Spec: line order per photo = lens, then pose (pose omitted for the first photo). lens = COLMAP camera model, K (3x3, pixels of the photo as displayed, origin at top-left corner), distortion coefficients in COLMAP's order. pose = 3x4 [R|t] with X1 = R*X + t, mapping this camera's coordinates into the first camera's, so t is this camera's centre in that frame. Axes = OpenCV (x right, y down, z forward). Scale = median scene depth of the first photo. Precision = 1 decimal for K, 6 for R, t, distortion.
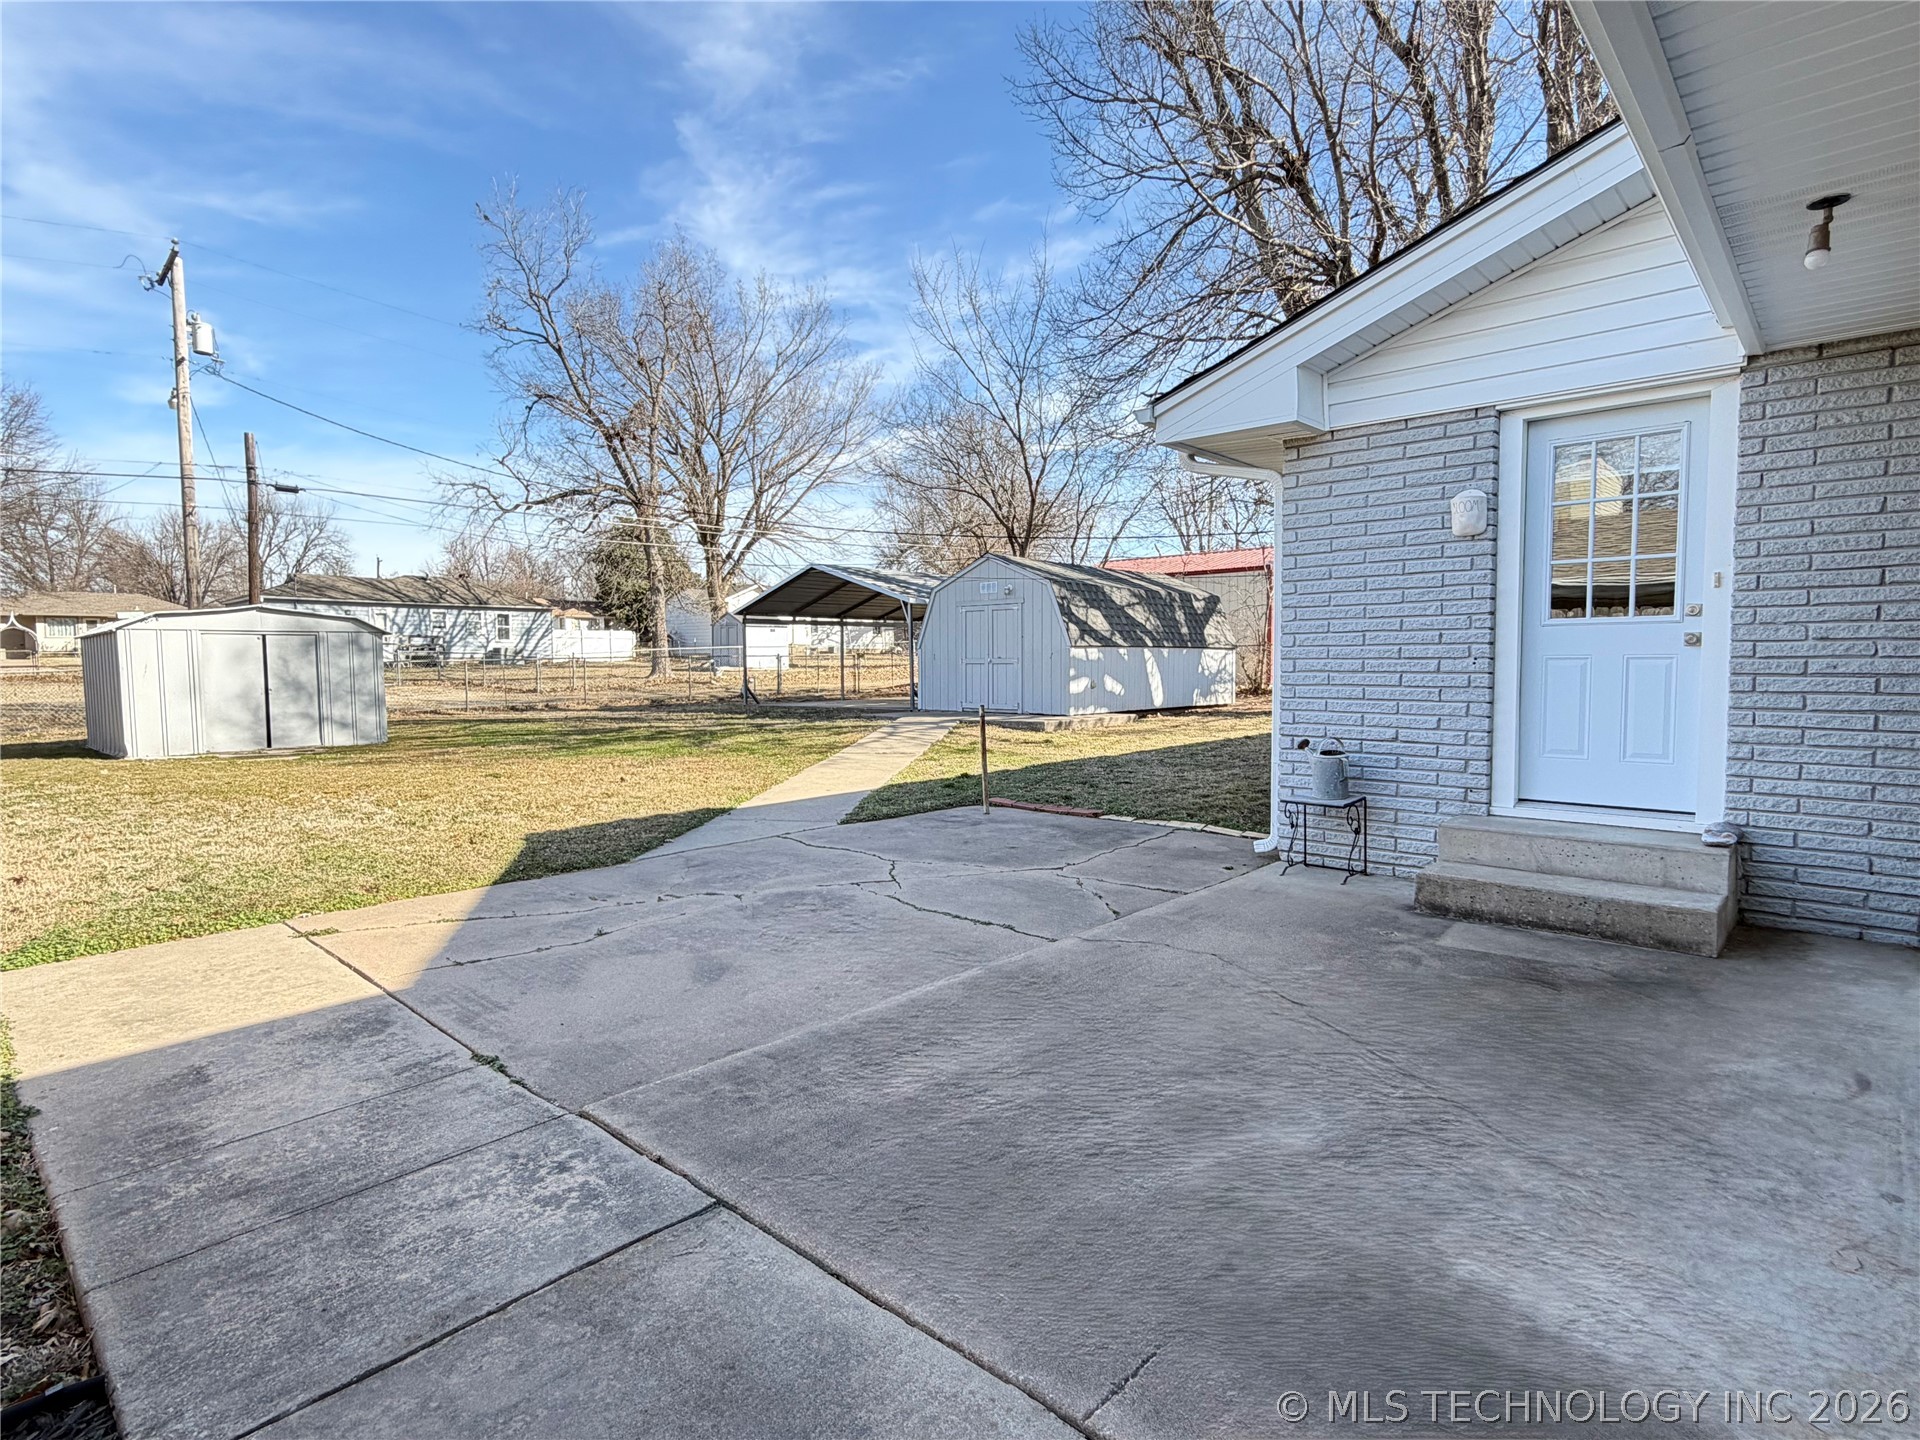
lens RADIAL K [[1033.1, 0, 971.3], [0, 1033.1, 722.3], [0, 0, 1]] dist [-0.000533, -0.000691]
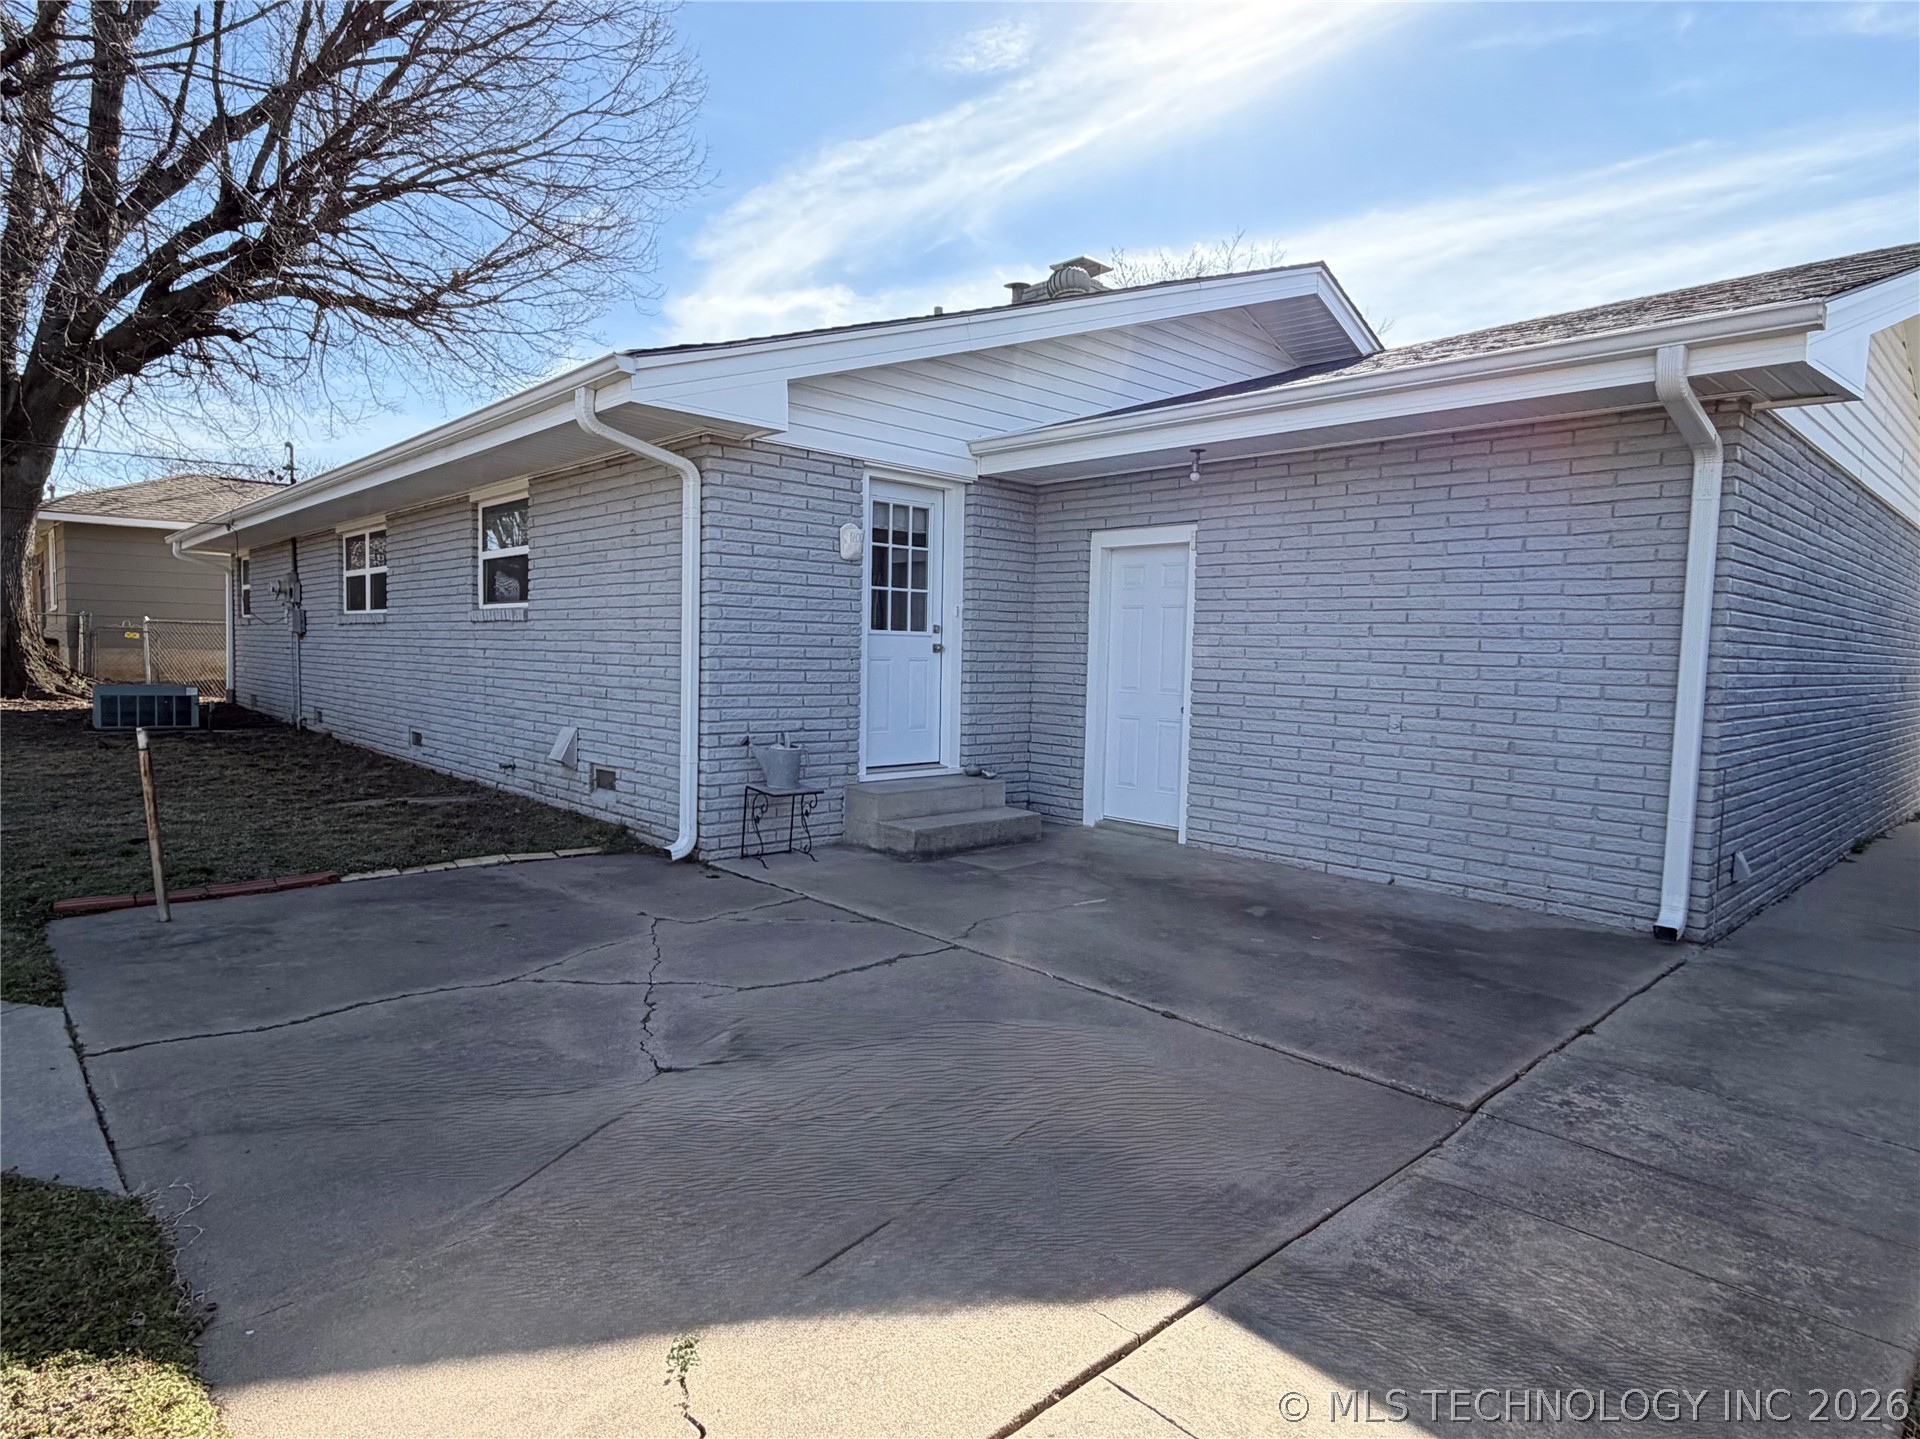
lens RADIAL K [[1093.4, 0, 966.6], [0, 1093.4, 727.2], [0, 0, 1]] dist [-0.007357, -0.001907]
pose [[0.048740, -0.065546, 0.996659, -1.094592], [0.036689, 0.997289, 0.063793, -0.078536], [-0.998137, 0.033457, 0.051012, 1.056323]]
